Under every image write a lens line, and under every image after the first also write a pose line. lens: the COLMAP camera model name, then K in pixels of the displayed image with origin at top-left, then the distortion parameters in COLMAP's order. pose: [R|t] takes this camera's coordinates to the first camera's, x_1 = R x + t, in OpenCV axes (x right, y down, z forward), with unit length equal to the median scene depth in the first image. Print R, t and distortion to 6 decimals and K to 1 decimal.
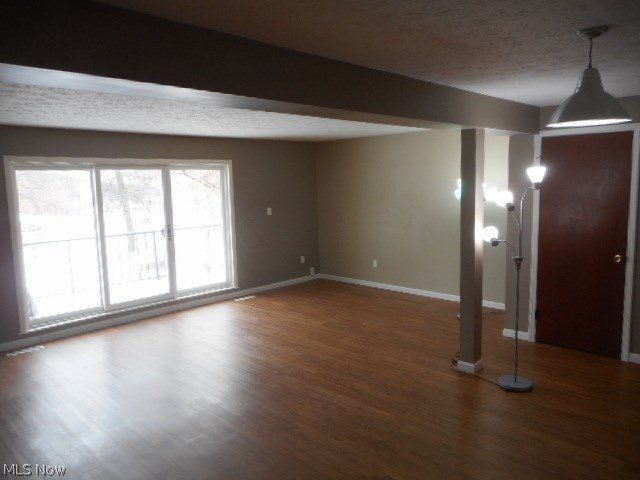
lens RADIAL K [[481.6, 0, 320.0], [0, 481.6, 240.0], [0, 0, 1]] dist [0.001447, 0.001147]
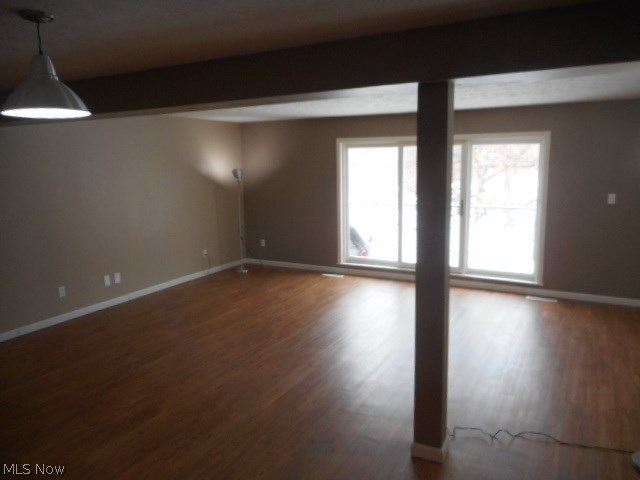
lens RADIAL K [[481.6, 0, 320.0], [0, 481.6, 240.0], [0, 0, 1]] dist [0.001447, 0.001147]
pose [[0.260400, 0.179151, -0.948734, 0.681850], [-0.112664, 0.981560, 0.154427, -0.085726], [0.958905, 0.066675, 0.275782, 0.531118]]
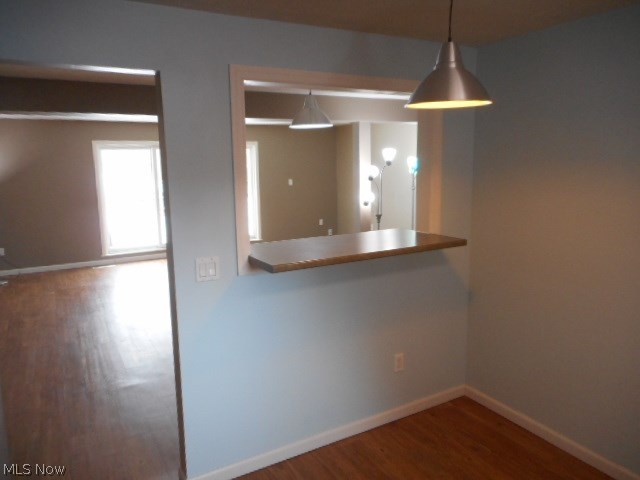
lens RADIAL K [[481.6, 0, 320.0], [0, 481.6, 240.0], [0, 0, 1]] dist [0.001447, 0.001147]
pose [[0.960476, 0.053236, -0.273223, 0.453489], [-0.040194, 0.997779, 0.053116, 0.031099], [0.275444, -0.040034, 0.960483, -0.280888]]
